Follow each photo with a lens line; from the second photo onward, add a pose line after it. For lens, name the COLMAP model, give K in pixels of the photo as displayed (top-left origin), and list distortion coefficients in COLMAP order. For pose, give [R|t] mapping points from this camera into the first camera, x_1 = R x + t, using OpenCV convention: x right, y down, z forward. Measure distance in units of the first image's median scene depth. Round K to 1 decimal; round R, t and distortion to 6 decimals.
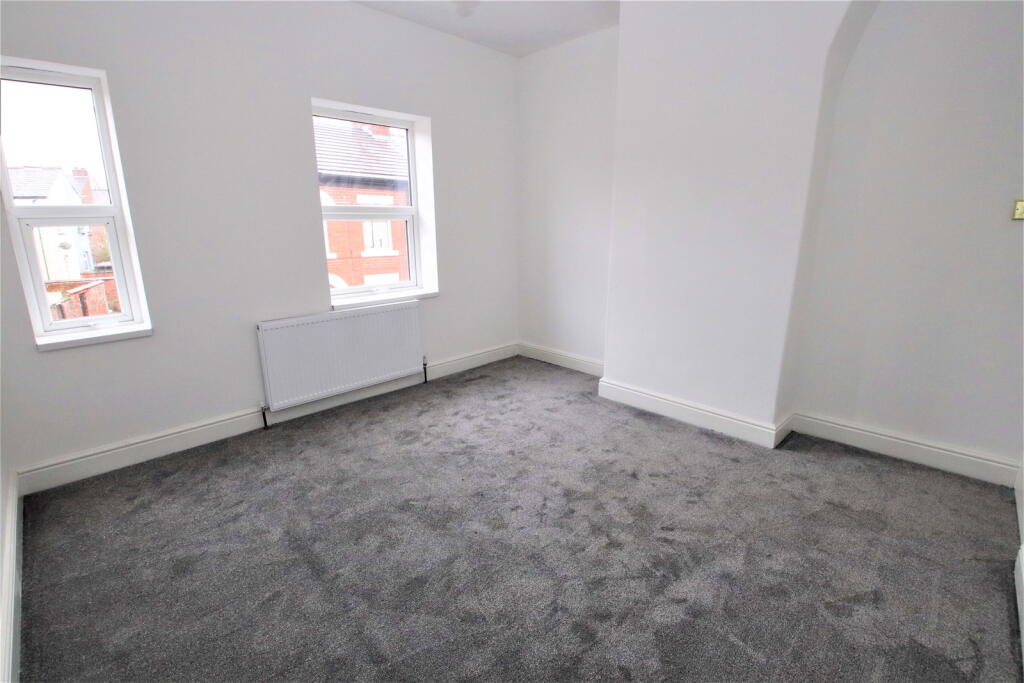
lens RADIAL K [[483.6, 0, 518.7], [0, 483.6, 346.6], [0, 0, 1]] dist [-0.023648, -0.001385]
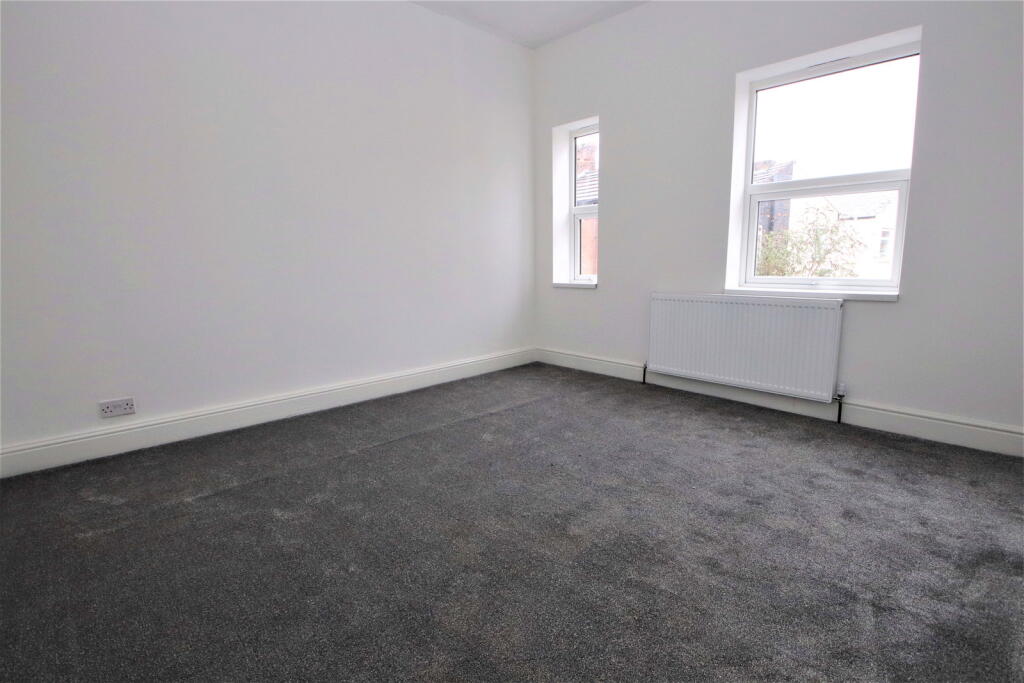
lens RADIAL K [[483.6, 0, 511.1], [0, 483.6, 337.4], [0, 0, 1]] dist [-0.023648, -0.001385]
pose [[-0.037883, 0.168816, -0.984919, 0.571652], [-0.239502, 0.955365, 0.172962, -0.058583], [0.970157, 0.242442, 0.004240, 0.592692]]
